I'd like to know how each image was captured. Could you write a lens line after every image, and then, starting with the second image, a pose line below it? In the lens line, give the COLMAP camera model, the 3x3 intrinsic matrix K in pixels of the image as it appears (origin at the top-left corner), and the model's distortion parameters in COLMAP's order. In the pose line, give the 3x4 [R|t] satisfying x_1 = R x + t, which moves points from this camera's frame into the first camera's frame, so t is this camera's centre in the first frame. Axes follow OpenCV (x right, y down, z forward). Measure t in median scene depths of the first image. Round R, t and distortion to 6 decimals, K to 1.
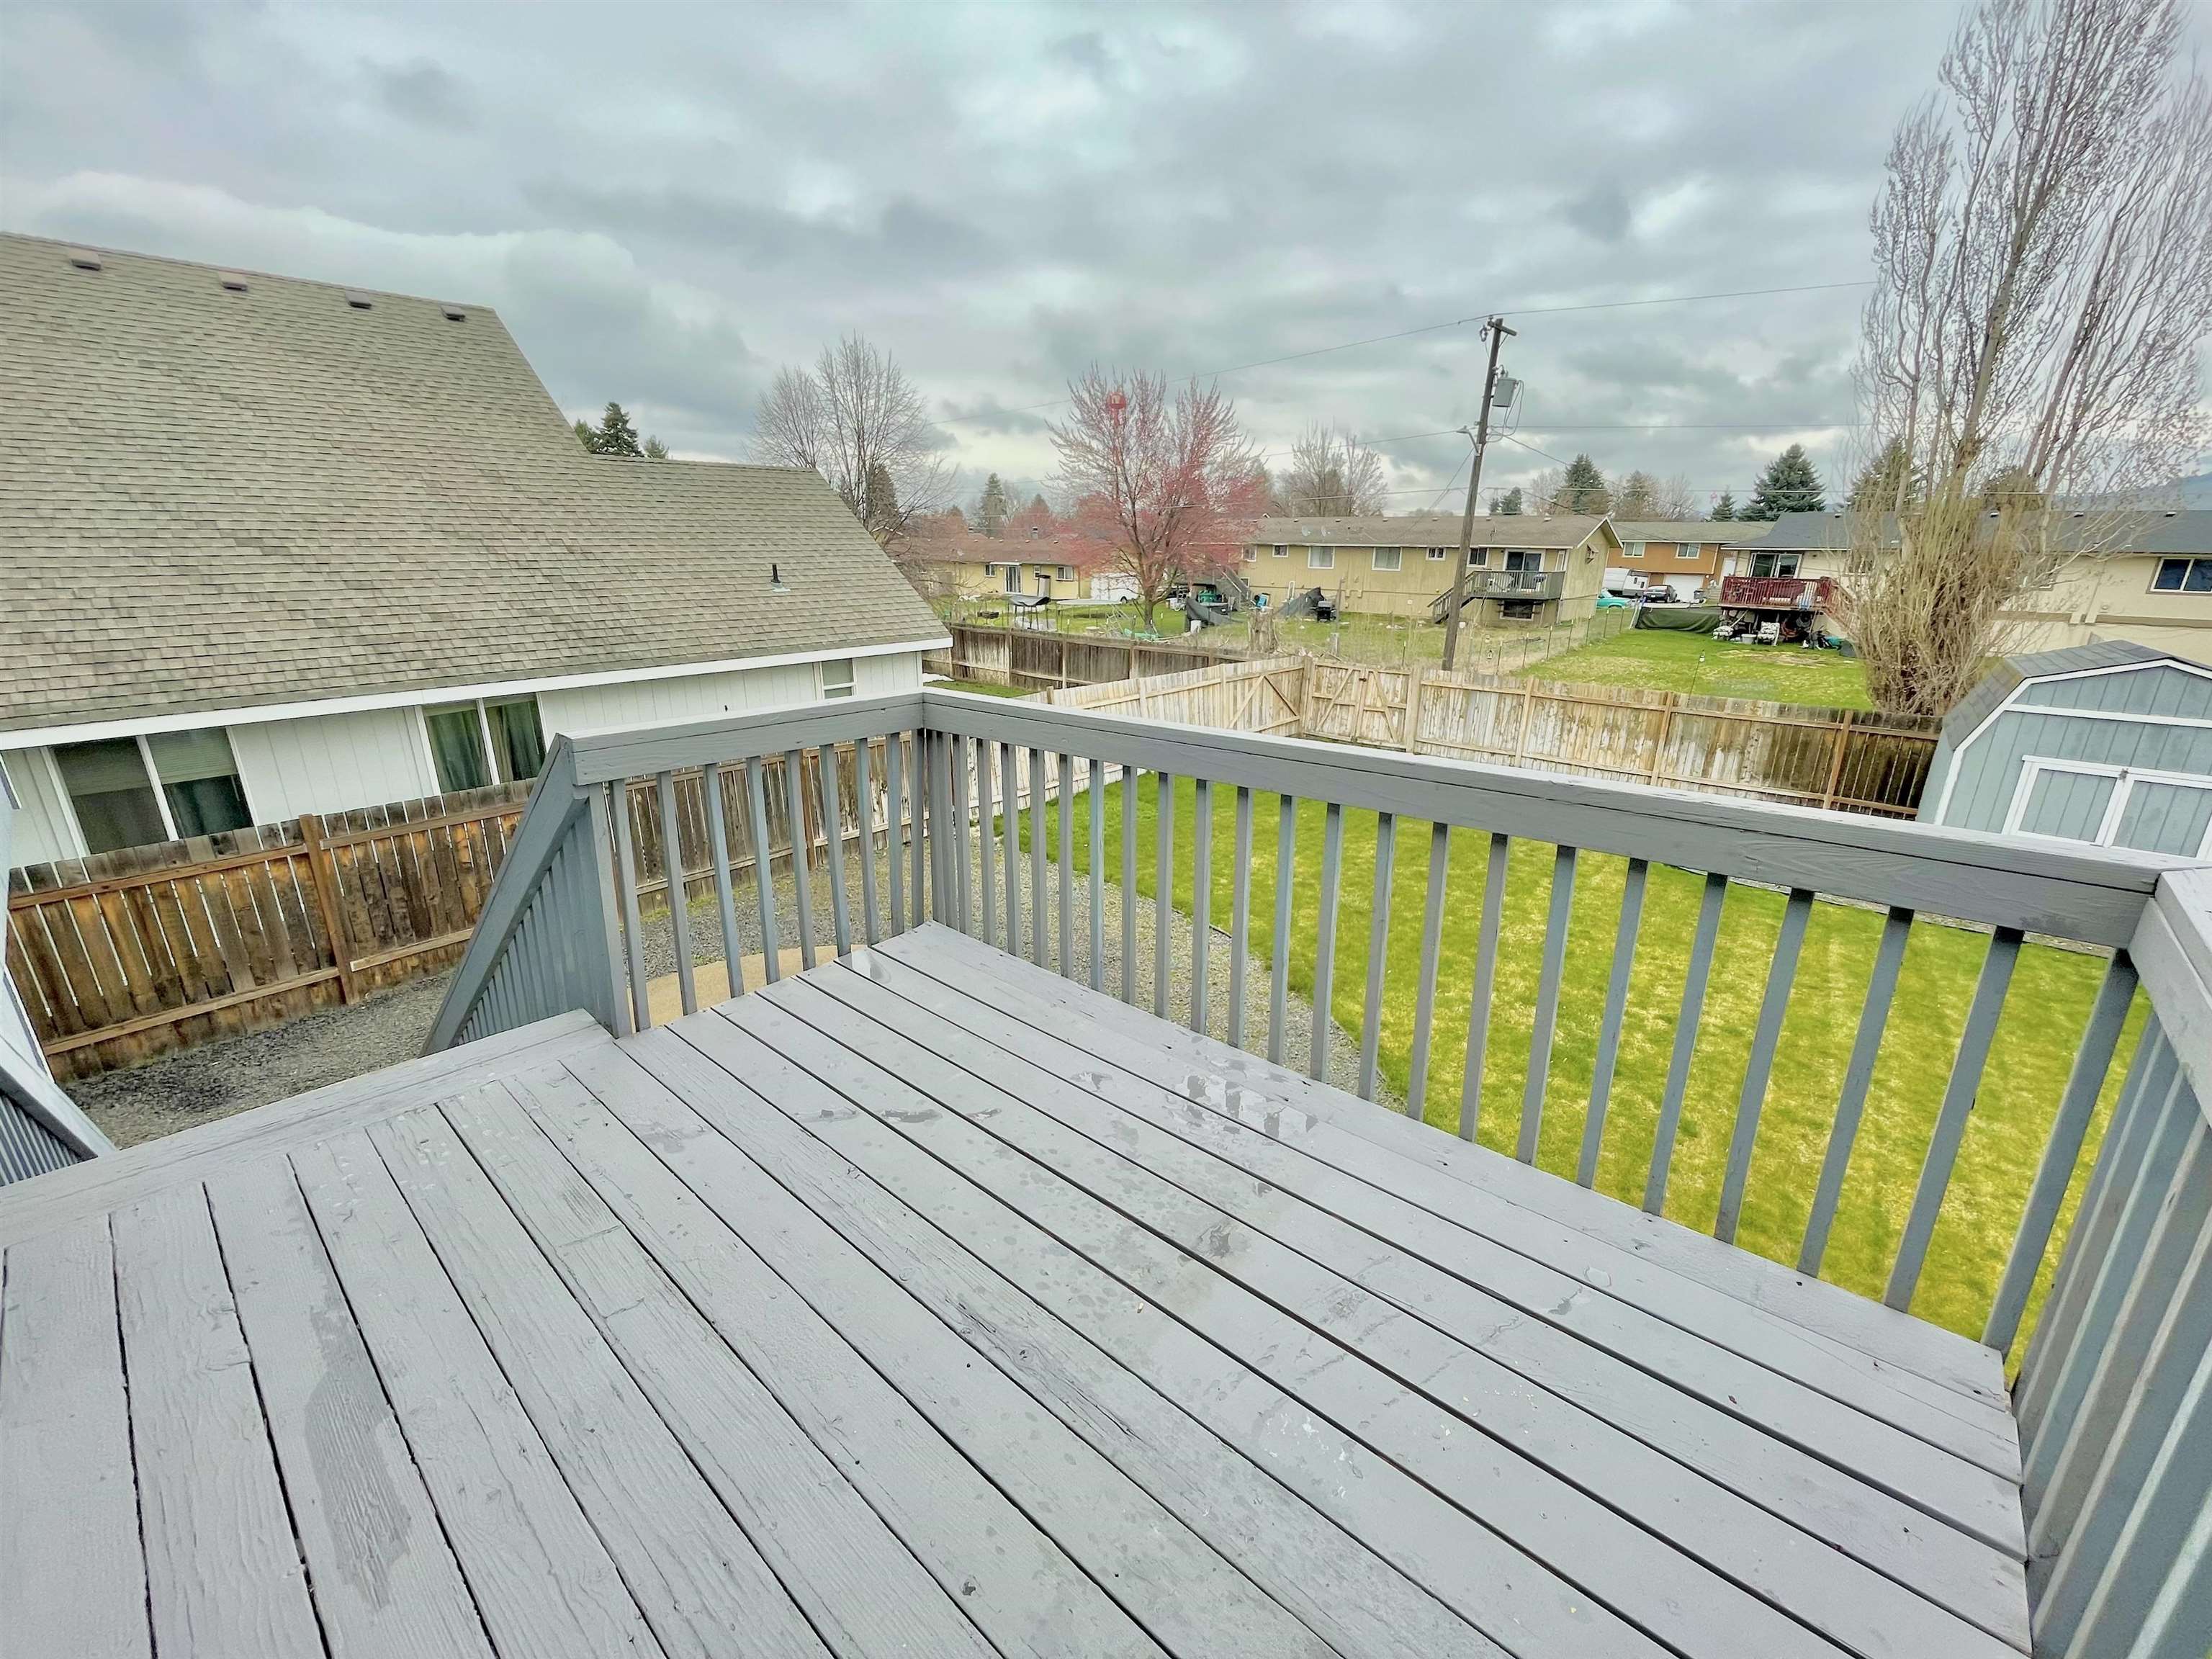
lens RADIAL K [[931.4, 0, 1106.0], [0, 931.4, 829.5], [0, 0, 1]] dist [-0.001160, -0.000141]
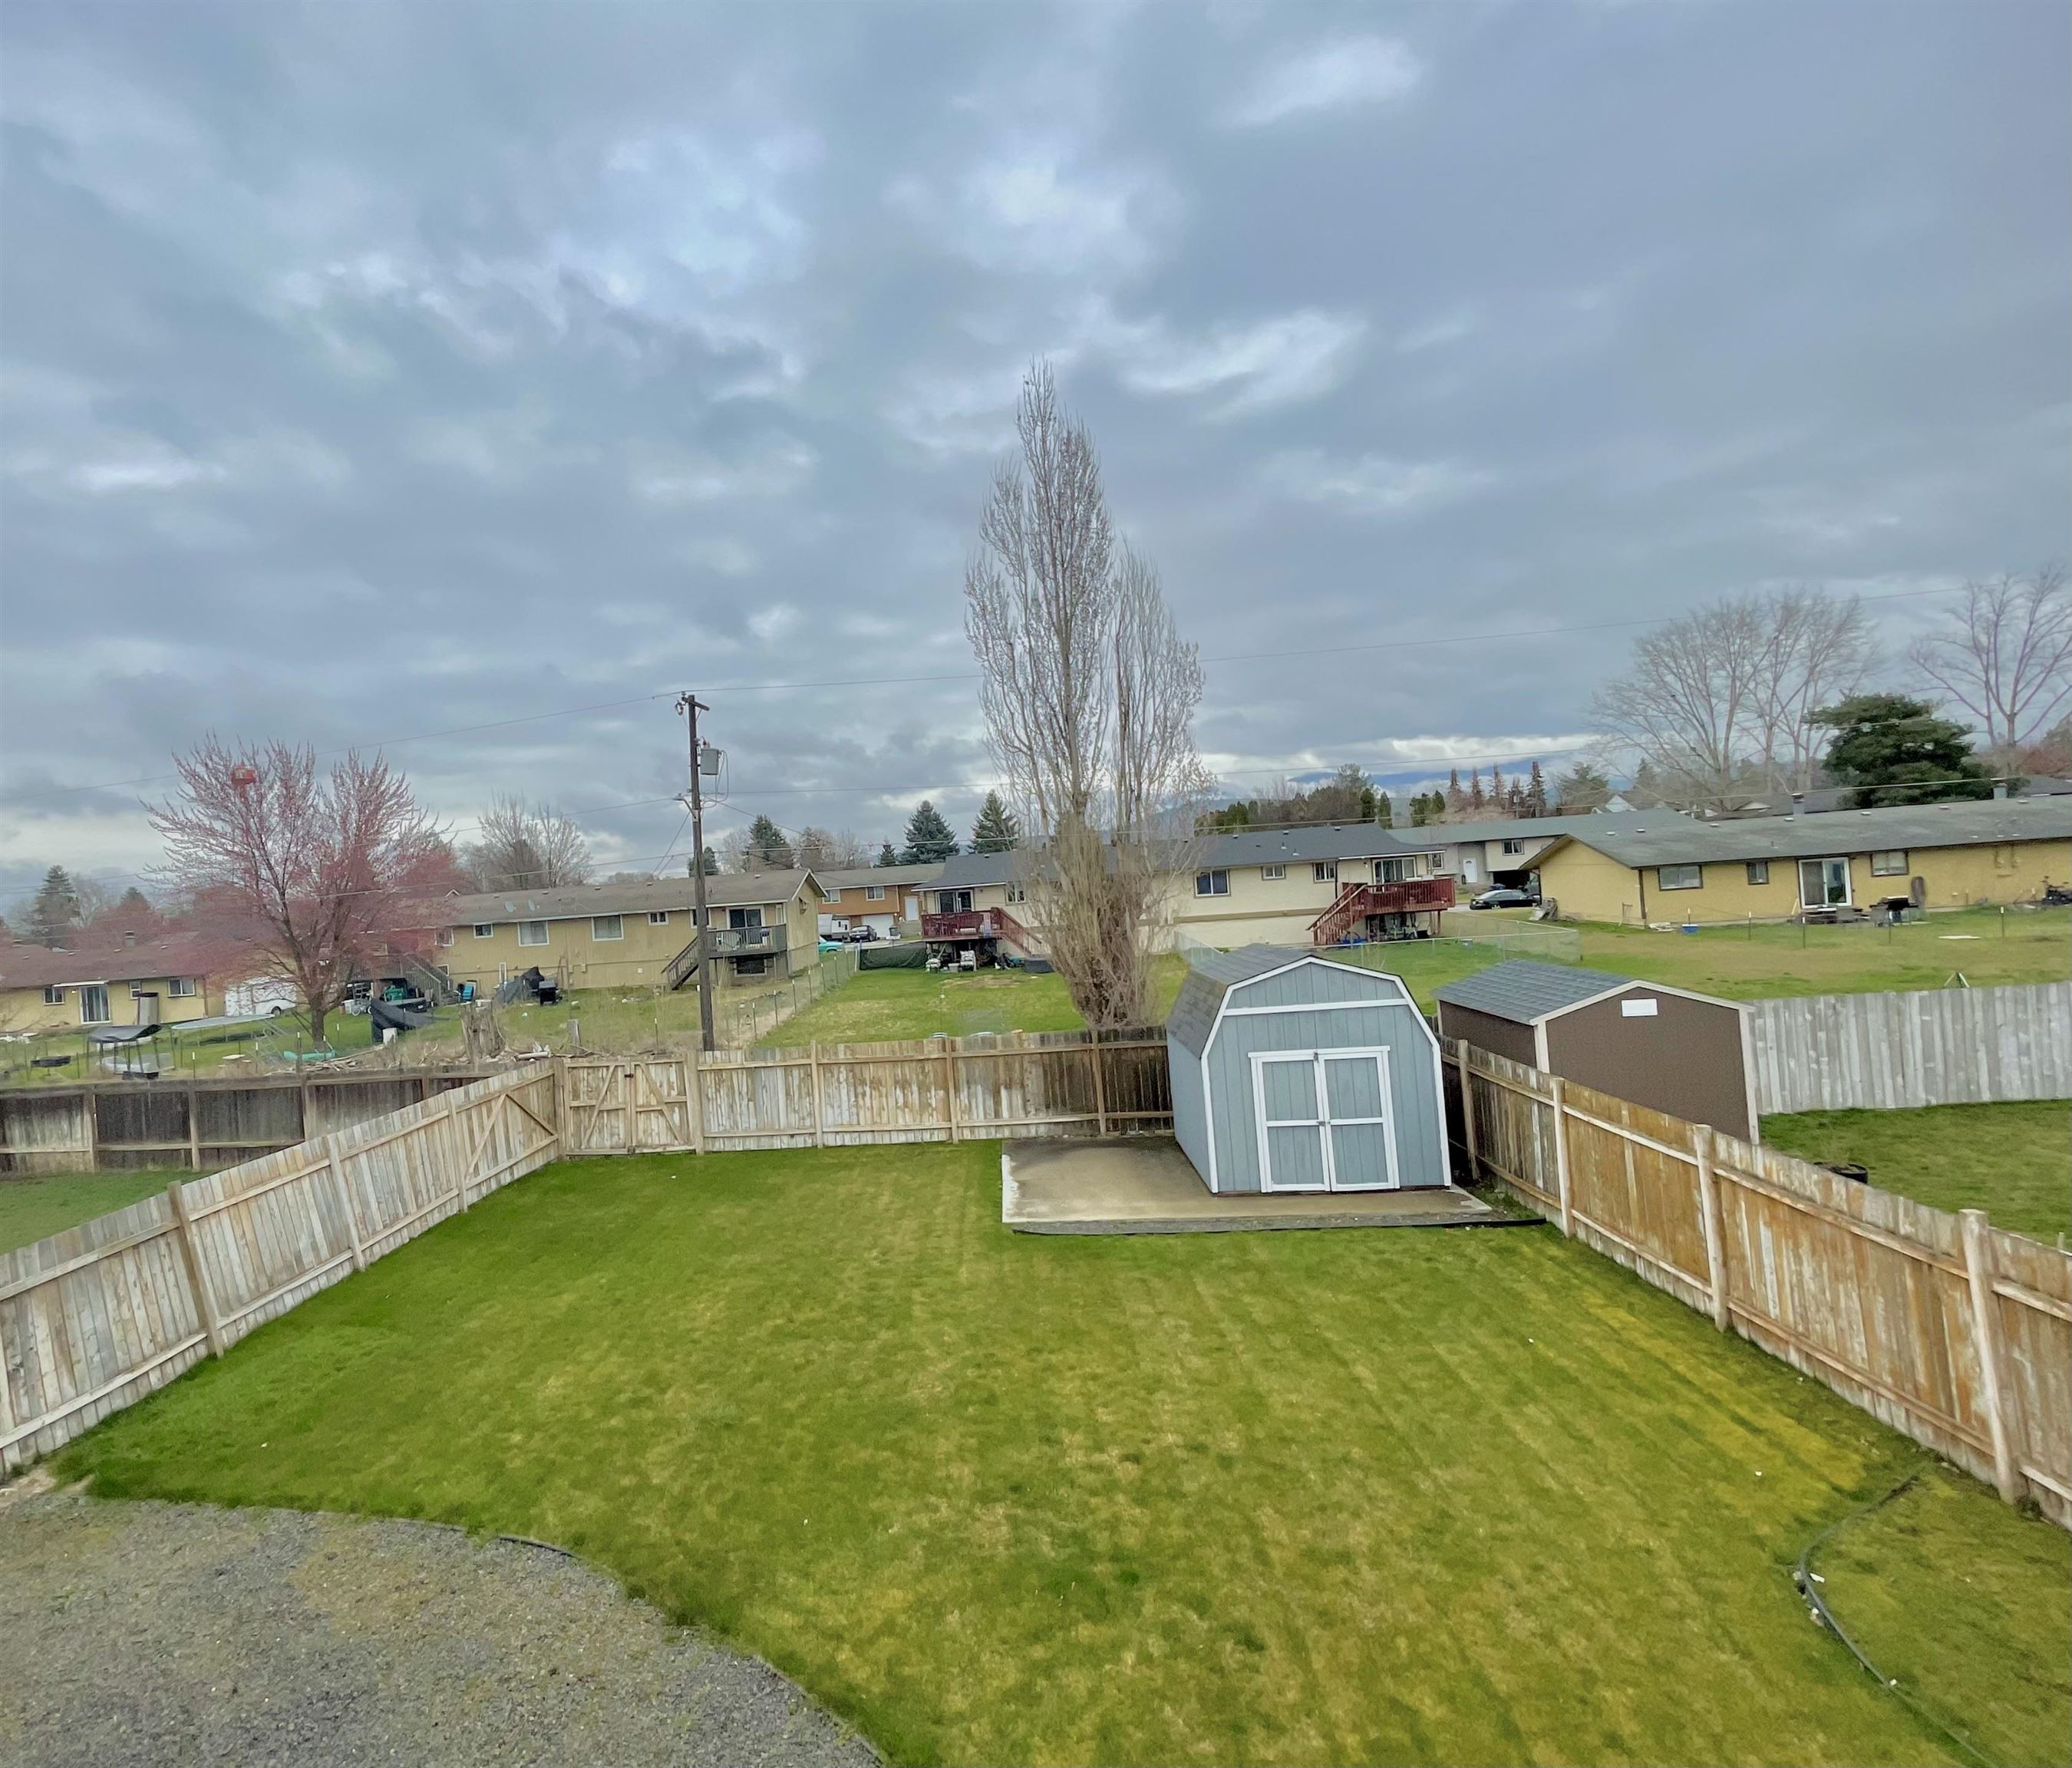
lens RADIAL K [[1210.0, 0, 1036.0], [0, 1210.0, 884.0], [0, 0, 1]] dist [-0.000010, -0.001162]
pose [[0.839910, -0.064413, 0.538890, 0.015235], [0.238208, 0.935932, -0.259399, 0.068645], [-0.487656, 0.346240, 0.801442, -0.154172]]
